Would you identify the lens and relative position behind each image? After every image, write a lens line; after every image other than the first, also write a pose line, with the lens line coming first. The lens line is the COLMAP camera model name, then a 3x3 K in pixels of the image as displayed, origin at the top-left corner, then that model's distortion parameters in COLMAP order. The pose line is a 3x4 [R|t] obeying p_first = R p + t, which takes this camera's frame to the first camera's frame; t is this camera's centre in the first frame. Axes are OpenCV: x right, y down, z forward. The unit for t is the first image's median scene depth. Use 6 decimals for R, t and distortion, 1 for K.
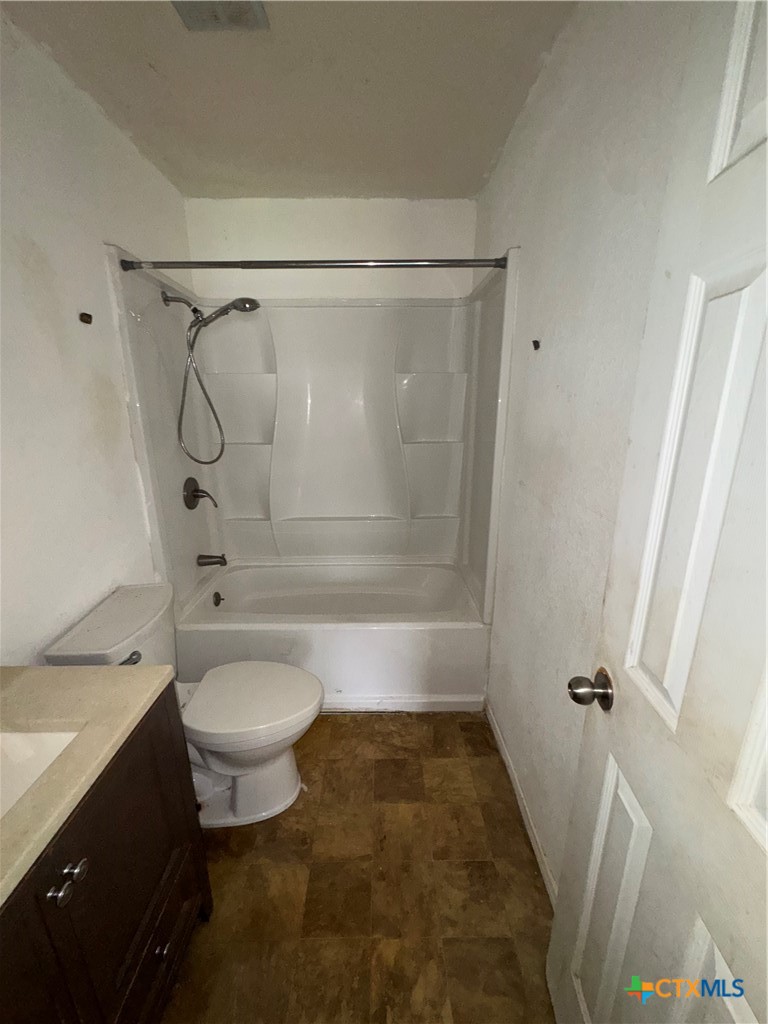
lens RADIAL K [[409.2, 0, 385.4], [0, 409.2, 515.5], [0, 0, 1]] dist [0.001684, 0.000213]
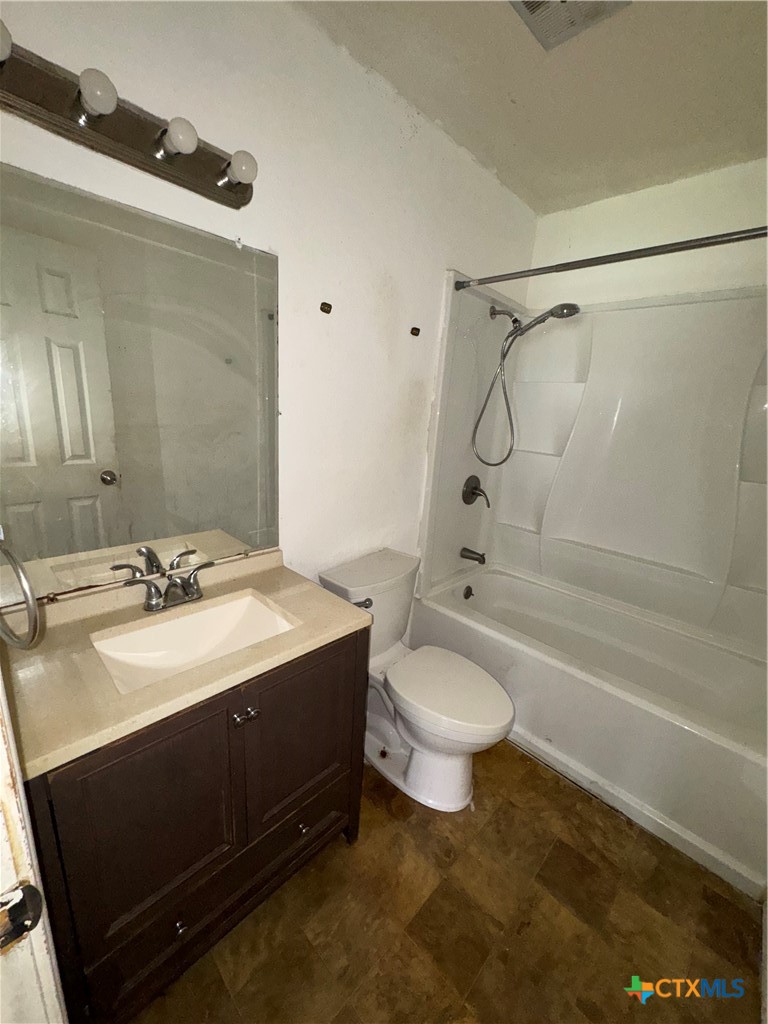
lens RADIAL K [[412.4, 0, 386.8], [0, 412.4, 516.2], [0, 0, 1]] dist [0.000741, 0.000322]
pose [[0.708321, 0.230875, -0.667067, 0.136696], [-0.257141, 0.964462, 0.060761, 0.004862], [0.657389, 0.128492, 0.742516, 0.064810]]
